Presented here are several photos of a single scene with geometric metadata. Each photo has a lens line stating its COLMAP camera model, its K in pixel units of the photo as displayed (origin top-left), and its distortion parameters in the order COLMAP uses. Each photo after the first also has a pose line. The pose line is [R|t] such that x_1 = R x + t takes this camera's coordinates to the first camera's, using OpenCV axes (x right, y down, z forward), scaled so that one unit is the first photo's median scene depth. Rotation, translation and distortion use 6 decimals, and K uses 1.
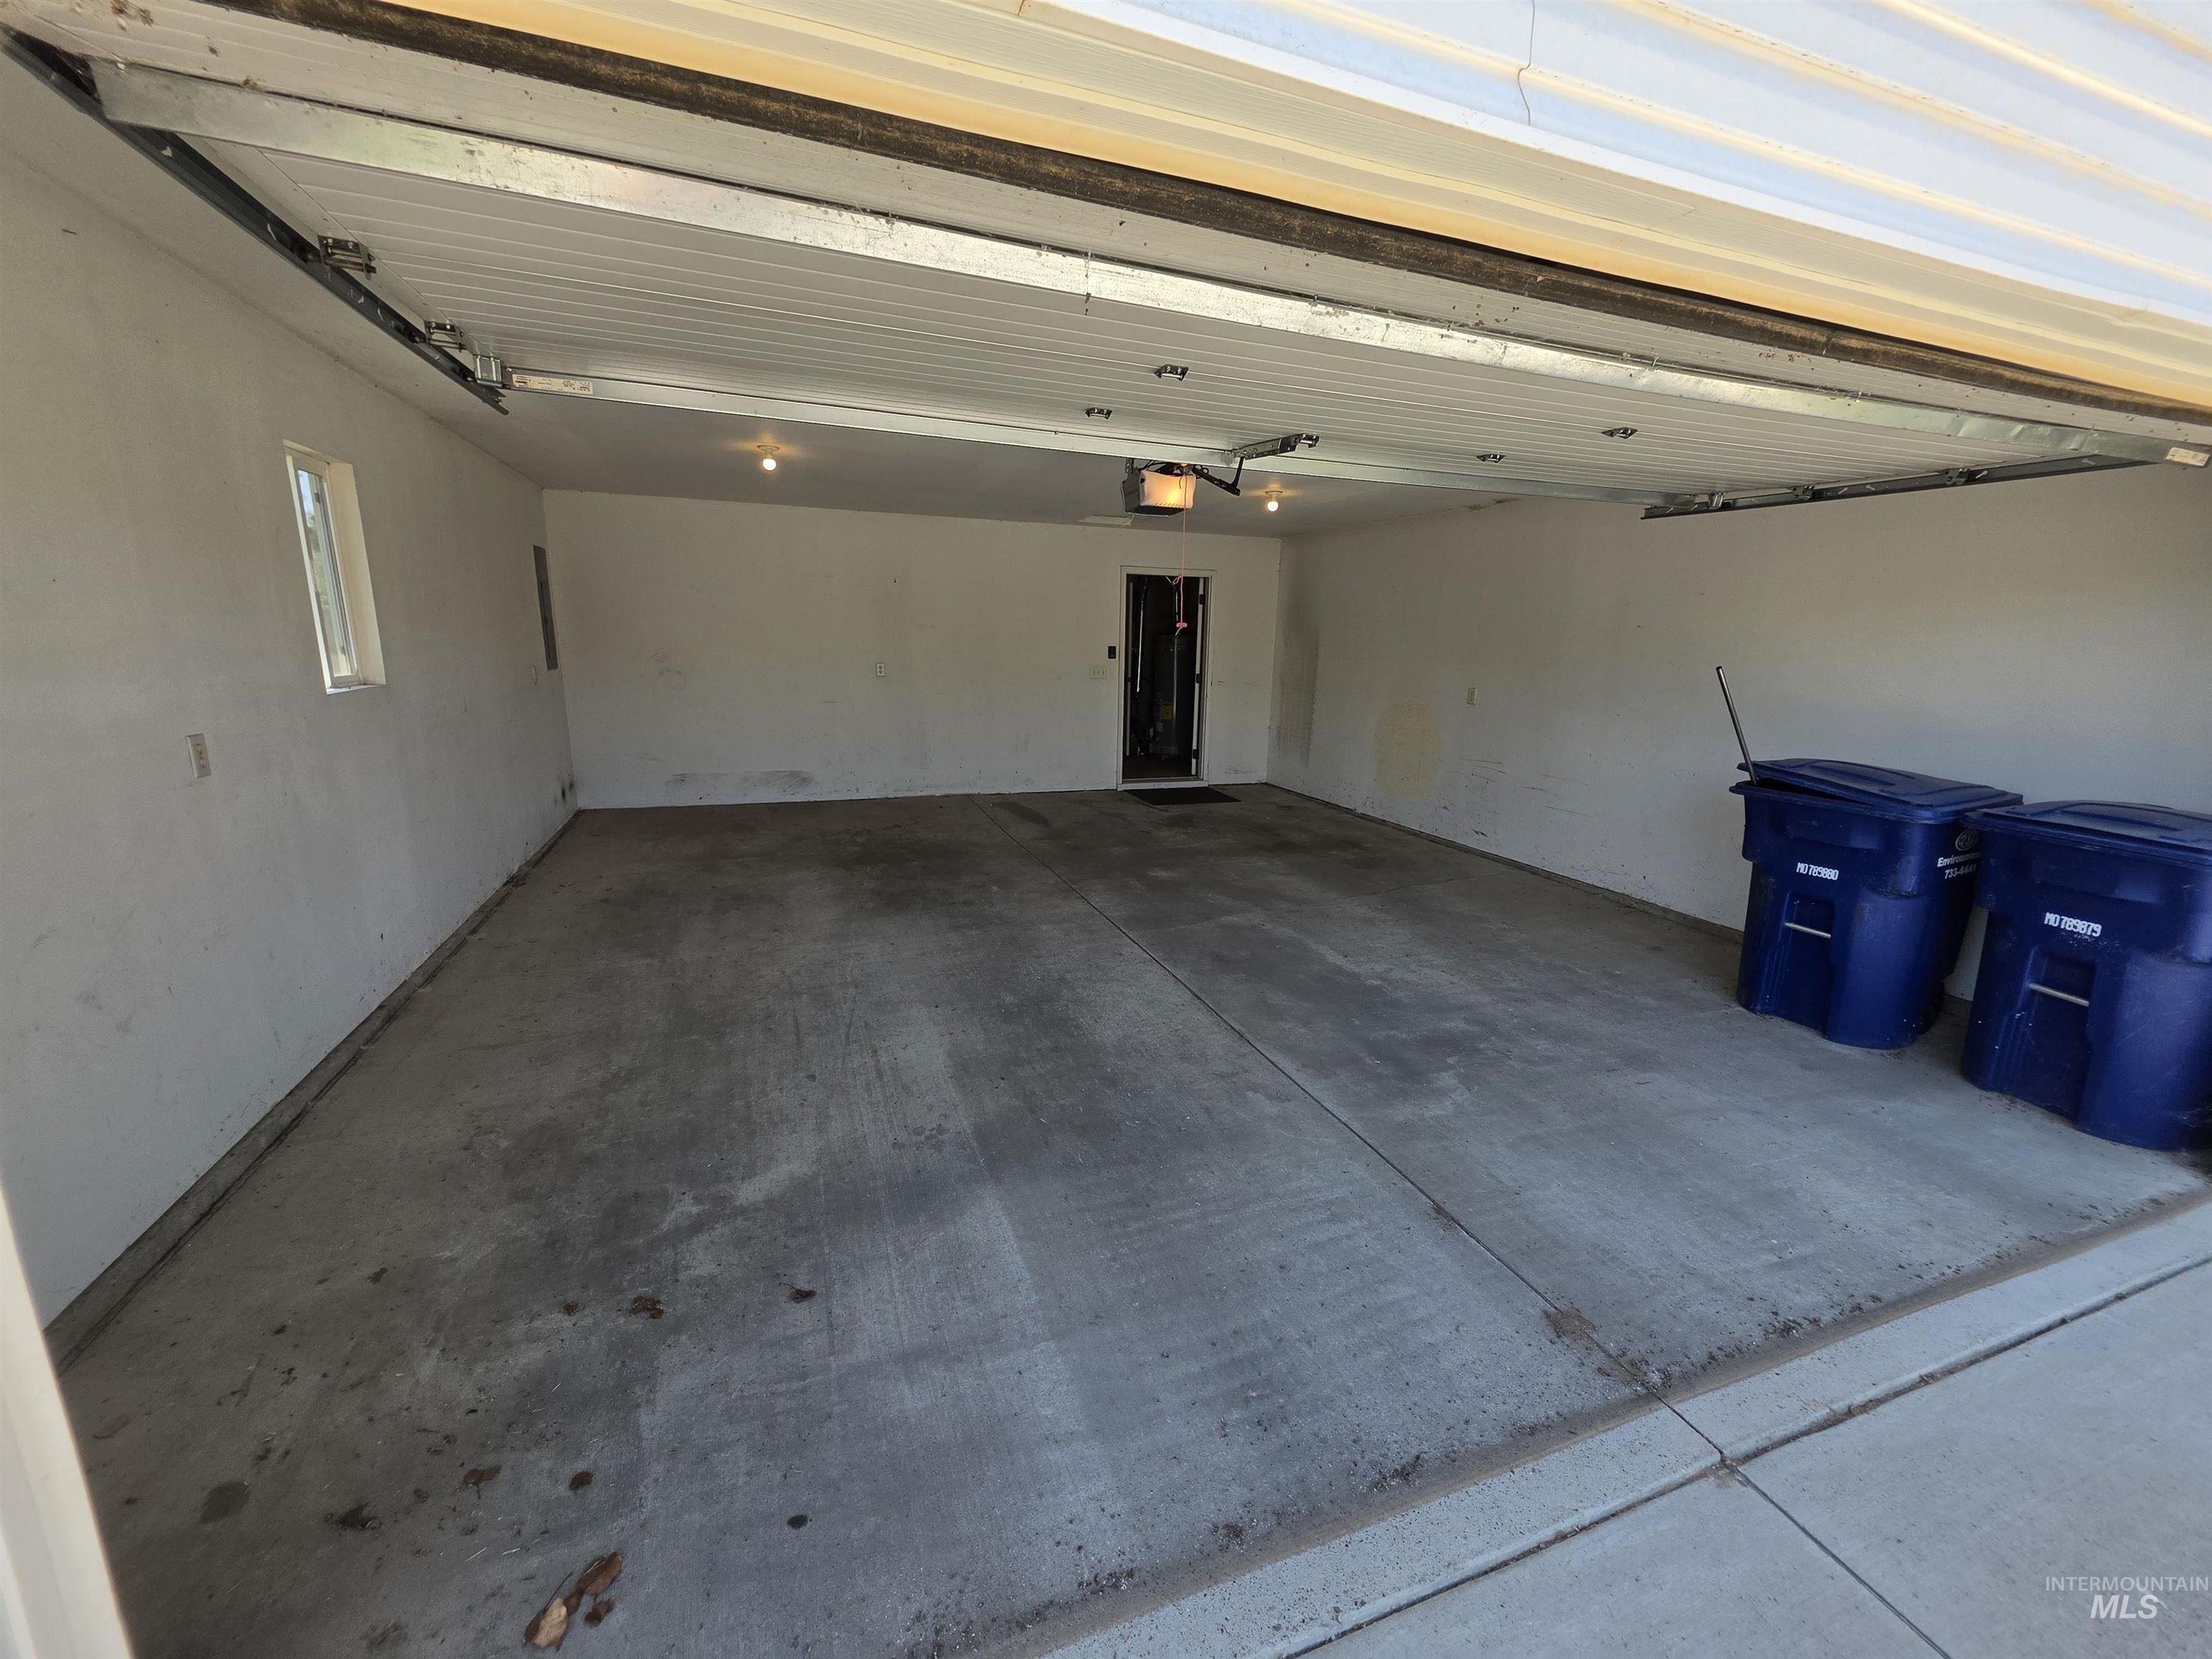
lens RADIAL K [[897.8, 0, 1114.5], [0, 897.8, 842.5], [0, 0, 1]] dist [-0.001568, 0.000295]
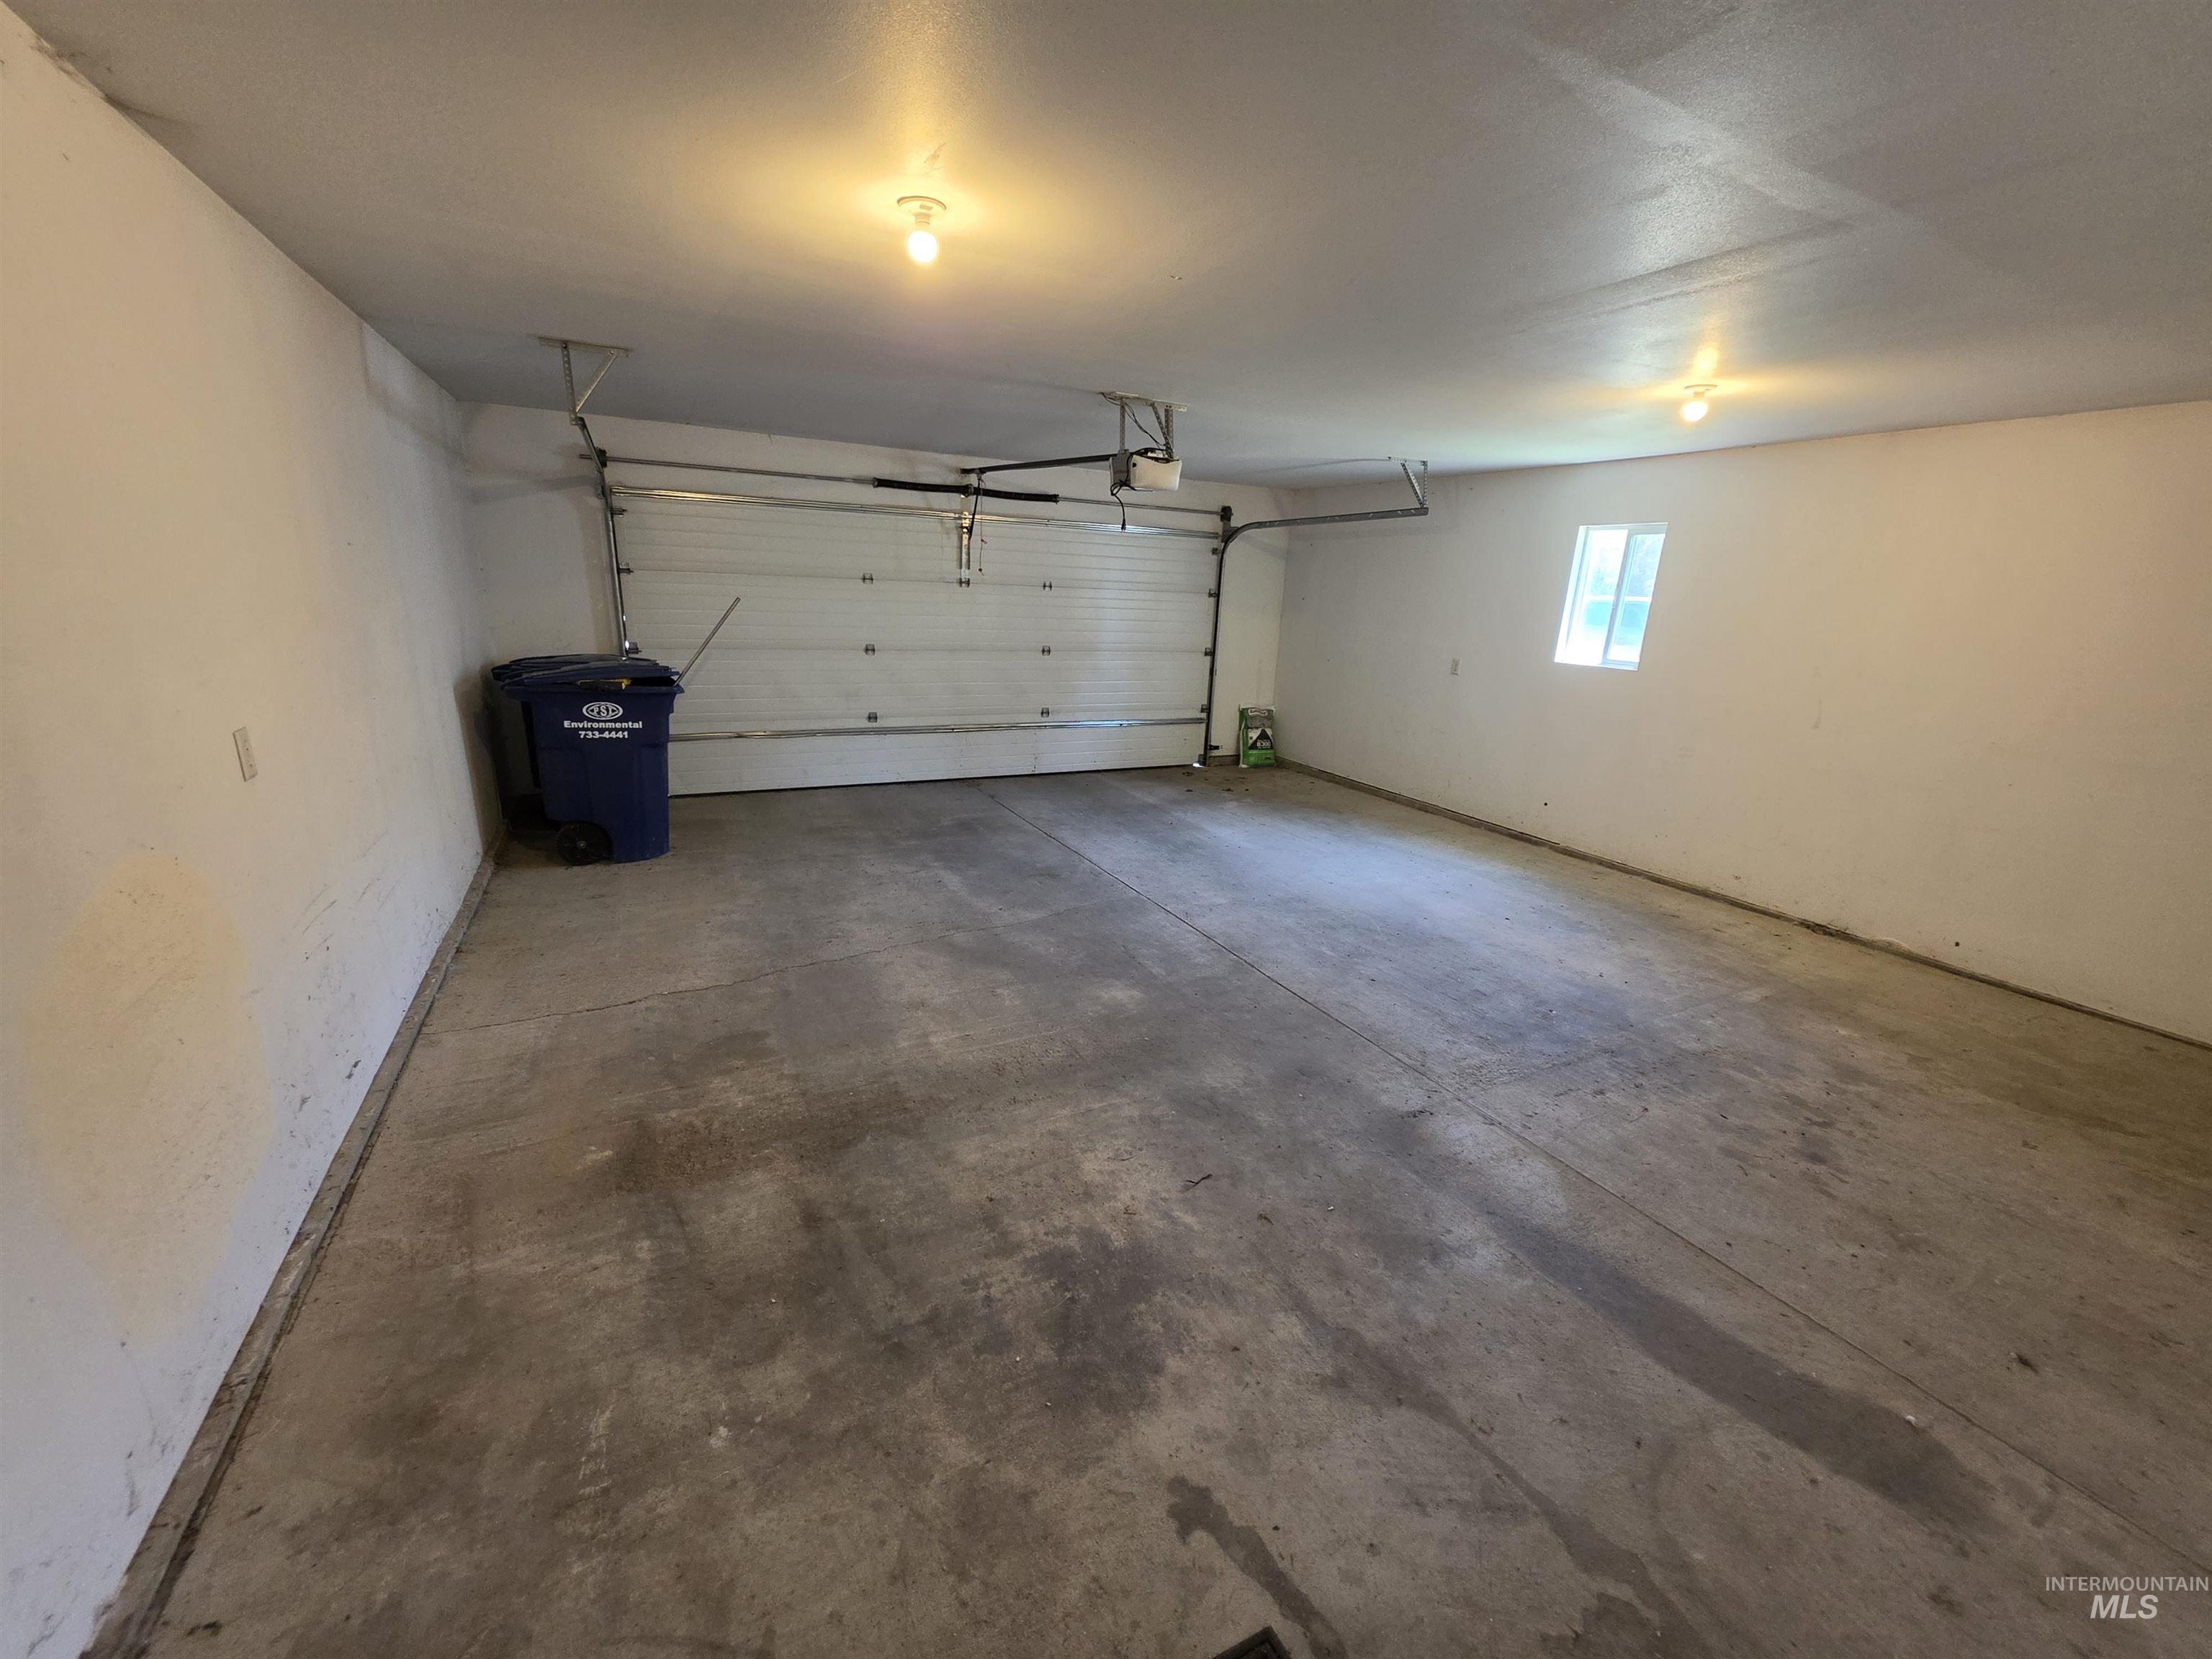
lens RADIAL K [[897.8, 0, 1114.5], [0, 897.8, 842.5], [0, 0, 1]] dist [-0.001568, 0.000295]
pose [[-0.991000, -0.033406, -0.129626, 0.177435], [-0.092362, 0.871567, 0.481499, -0.443912], [0.096893, 0.489138, -0.866808, 1.840568]]
